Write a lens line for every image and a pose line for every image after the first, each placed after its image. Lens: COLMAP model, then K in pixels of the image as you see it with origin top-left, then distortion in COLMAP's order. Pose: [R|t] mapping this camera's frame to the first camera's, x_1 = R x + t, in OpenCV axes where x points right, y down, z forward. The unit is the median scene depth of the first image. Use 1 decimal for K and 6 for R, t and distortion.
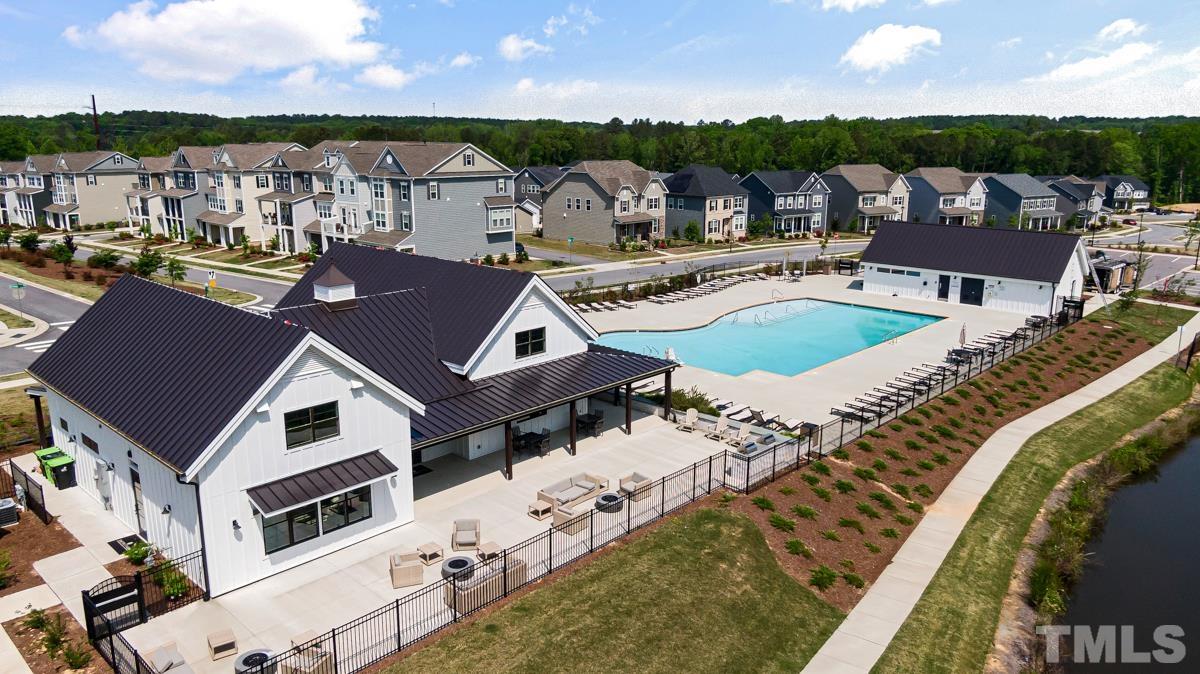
lens RADIAL K [[844.1, 0, 601.4], [0, 844.1, 336.6], [0, 0, 1]] dist [0.025829, -0.028552]
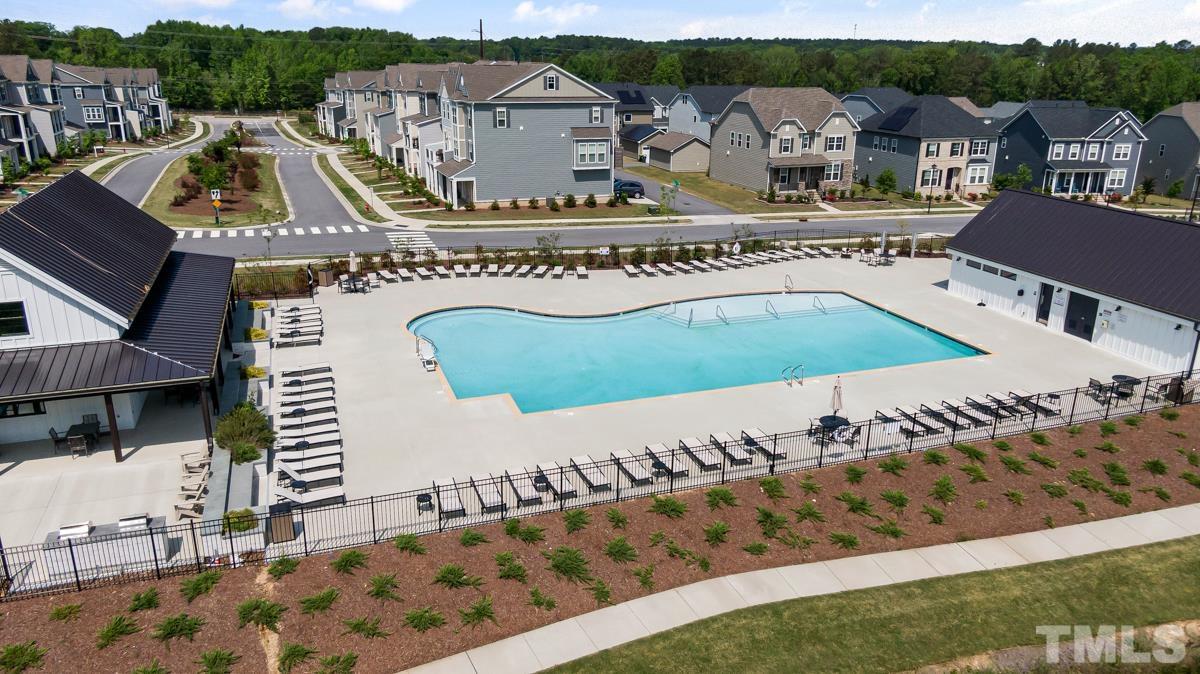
lens RADIAL K [[844.1, 0, 601.9], [0, 844.1, 339.6], [0, 0, 1]] dist [0.025829, -0.028552]
pose [[0.889545, 0.149884, -0.431561, 0.245609], [-0.112179, 0.987390, 0.111701, -0.041000], [0.442861, -0.050951, 0.895142, 0.184061]]
